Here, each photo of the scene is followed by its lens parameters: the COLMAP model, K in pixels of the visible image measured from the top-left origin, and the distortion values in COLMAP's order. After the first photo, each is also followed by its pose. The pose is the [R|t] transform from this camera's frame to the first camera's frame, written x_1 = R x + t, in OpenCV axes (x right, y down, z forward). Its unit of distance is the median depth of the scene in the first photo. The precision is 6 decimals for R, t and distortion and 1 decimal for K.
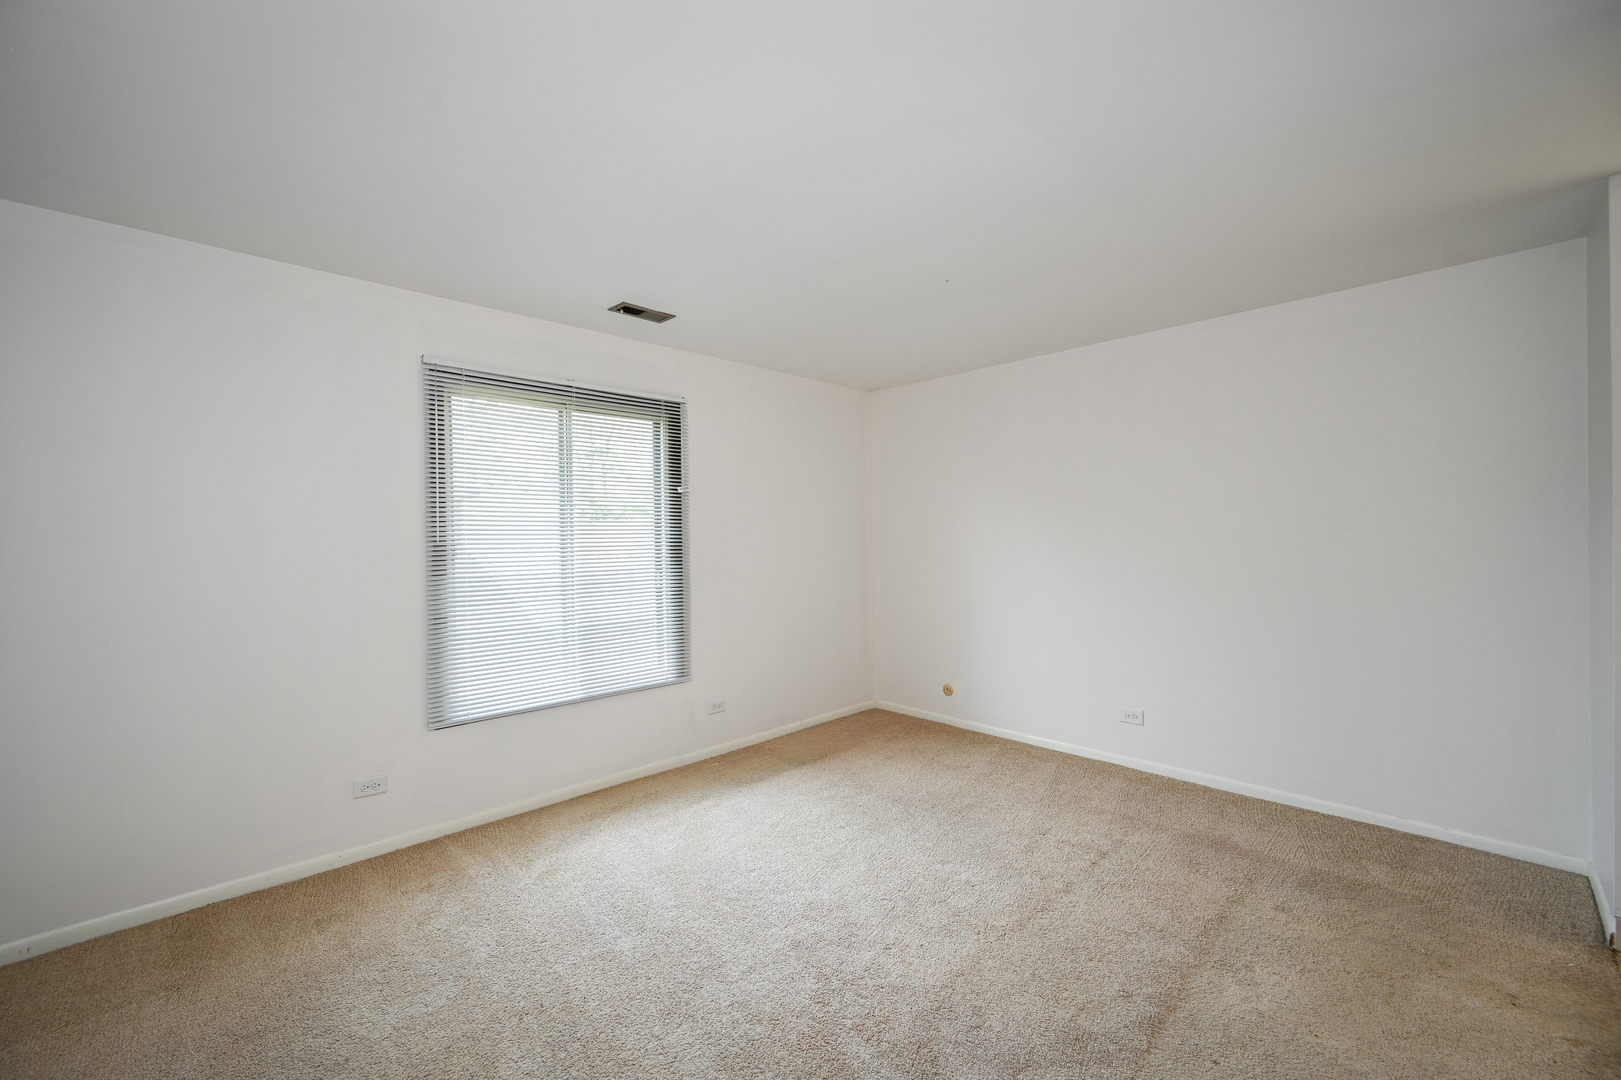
lens RADIAL K [[652.6, 0, 810.1], [0, 652.6, 527.3], [0, 0, 1]] dist [0.001421, 0.000145]
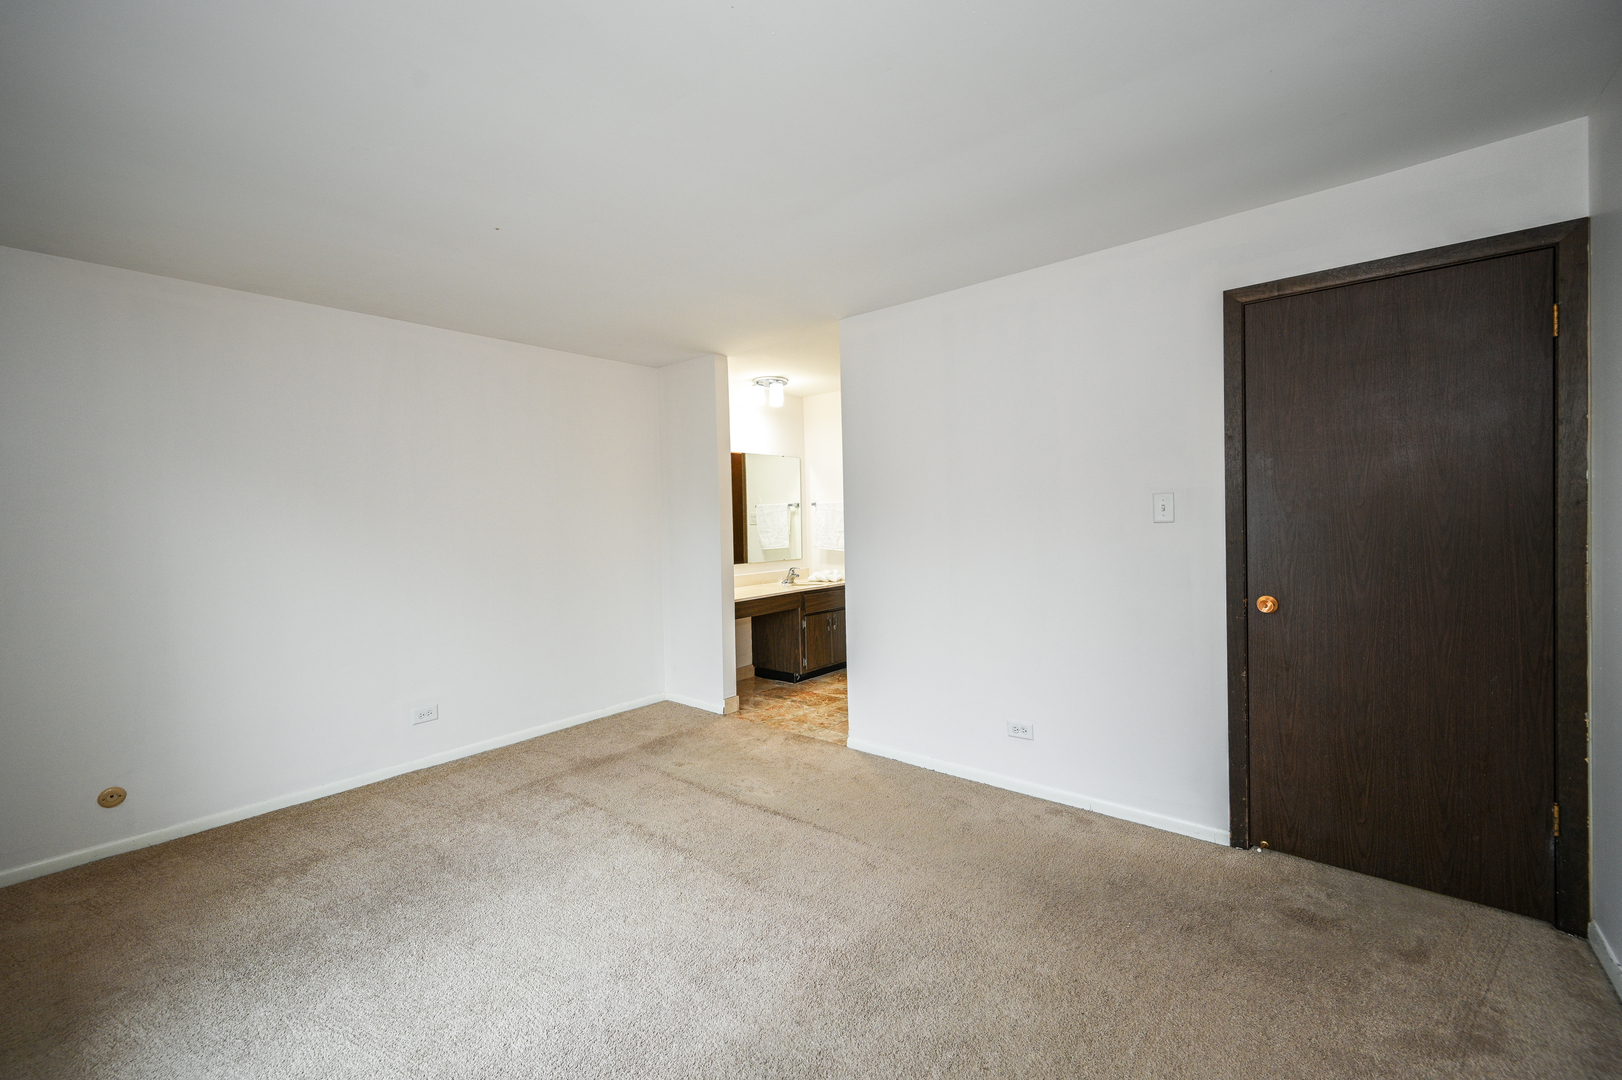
lens RADIAL K [[653.0, 0, 810.6], [0, 653.0, 527.3], [0, 0, 1]] dist [0.001421, 0.000145]
pose [[-0.090349, -0.008619, 0.995873, -0.556781], [0.011273, 0.999890, 0.009677, 0.013975], [-0.995846, 0.012100, -0.090242, 0.565649]]
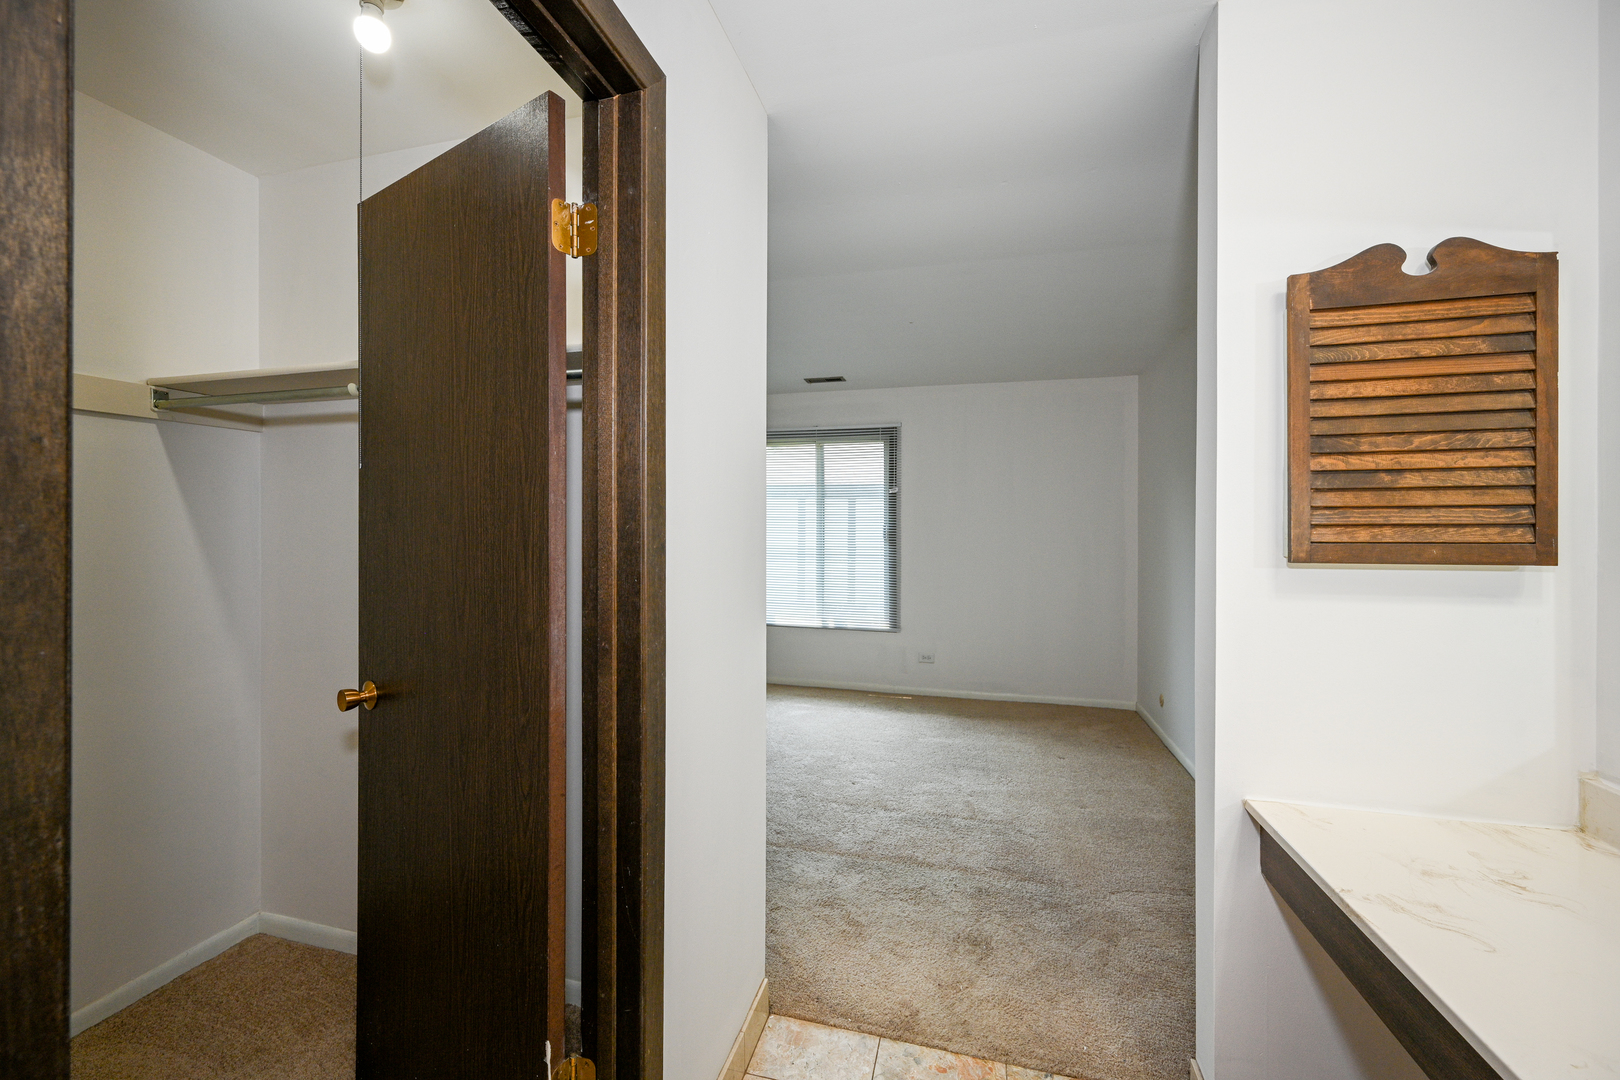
lens RADIAL K [[654.3, 0, 797.6], [0, 654.3, 536.3], [0, 0, 1]] dist [0.002206, 0.000168]
pose [[0.493635, 0.022967, -0.869366, 0.992055], [0.002474, 0.999610, 0.027812, -0.002615], [0.869666, -0.015880, 0.493385, 0.169222]]
